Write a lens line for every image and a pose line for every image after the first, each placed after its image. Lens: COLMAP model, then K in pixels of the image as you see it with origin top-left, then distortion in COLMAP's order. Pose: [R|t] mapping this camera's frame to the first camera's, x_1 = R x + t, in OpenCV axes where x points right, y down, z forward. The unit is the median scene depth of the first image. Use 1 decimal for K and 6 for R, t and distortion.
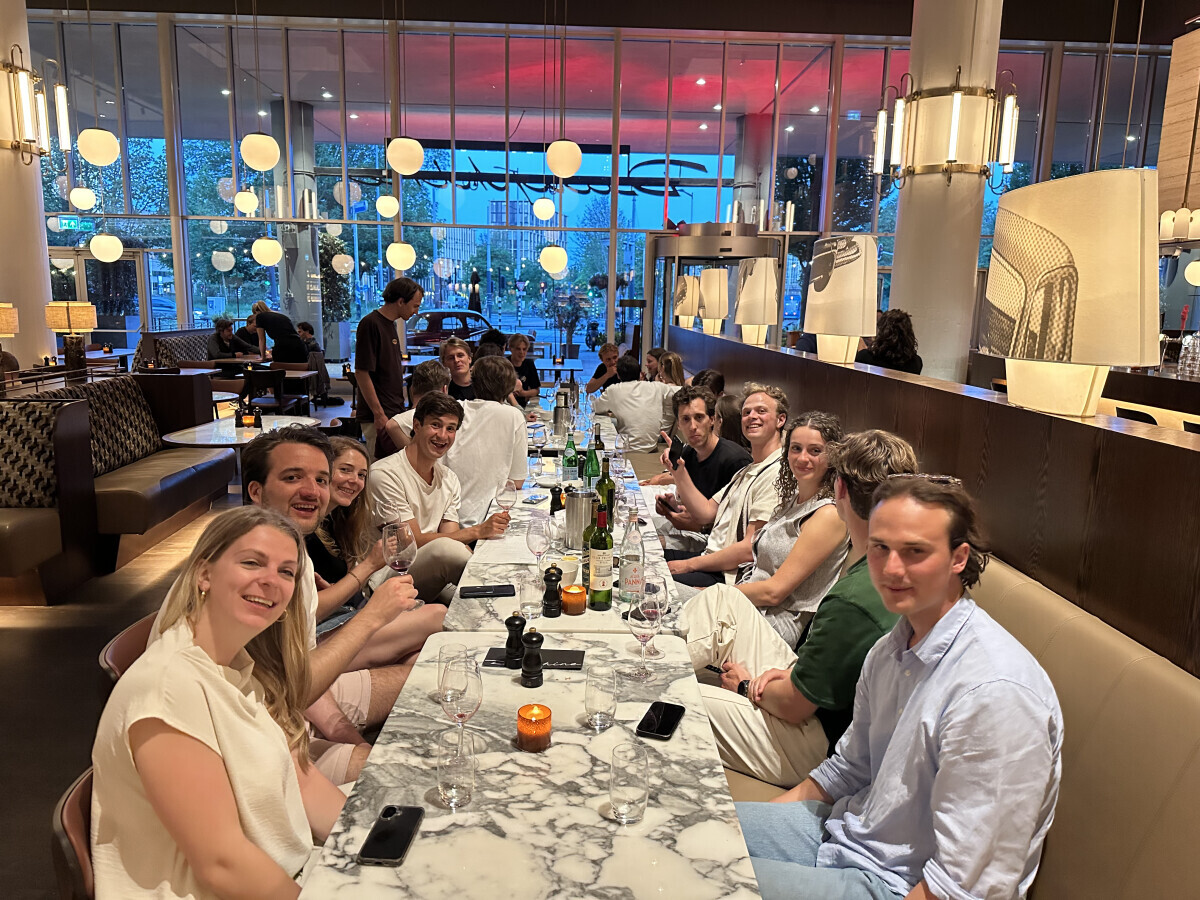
lens RADIAL K [[847.9, 0, 598.6], [0, 847.9, 450.6], [0, 0, 1]] dist [0.027624, -0.033960]
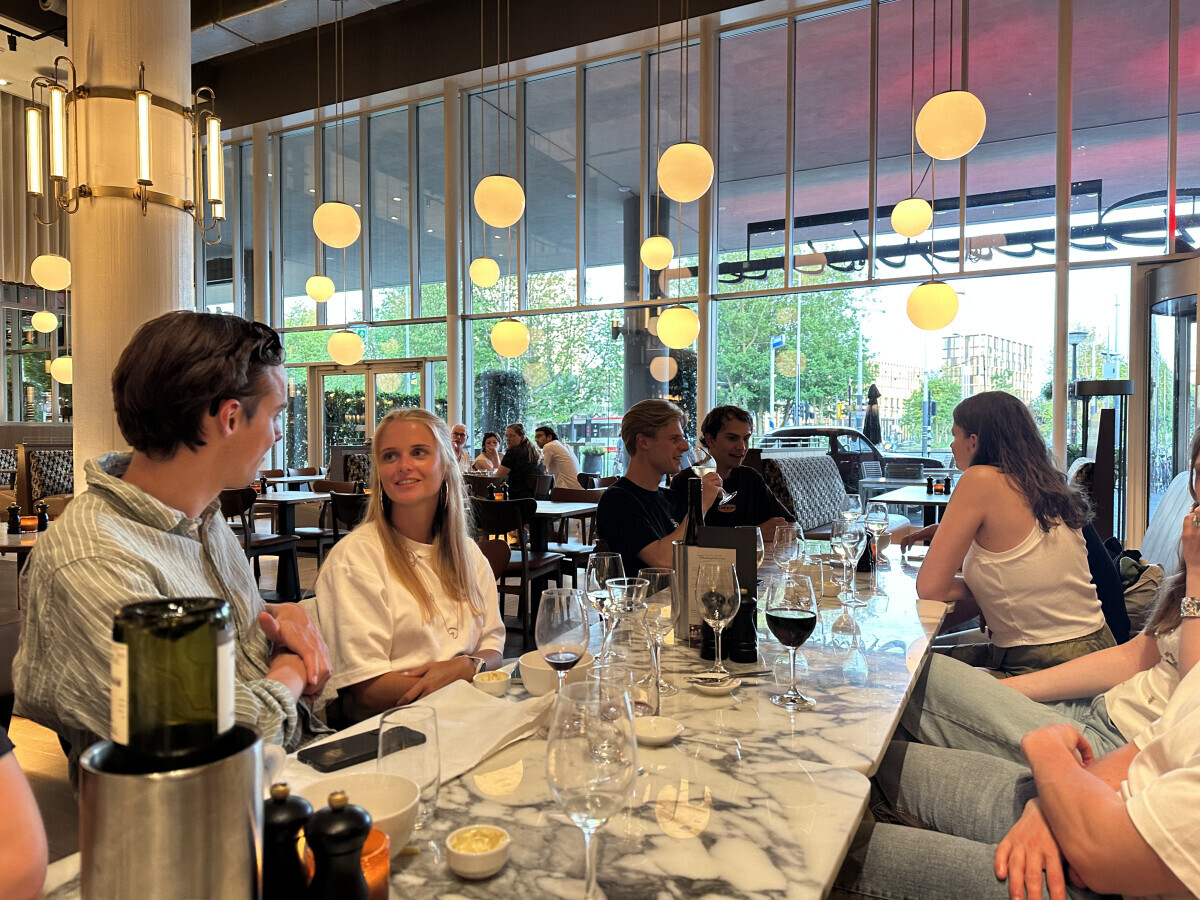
lens RADIAL K [[847.9, 0, 605.1], [0, 847.9, 455.5], [0, 0, 1]] dist [0.027624, -0.033960]
pose [[0.872849, -0.014379, -0.487778, 0.029672], [-0.066580, 0.986709, -0.148229, -0.030184], [0.483427, 0.161858, 0.860291, 0.399622]]
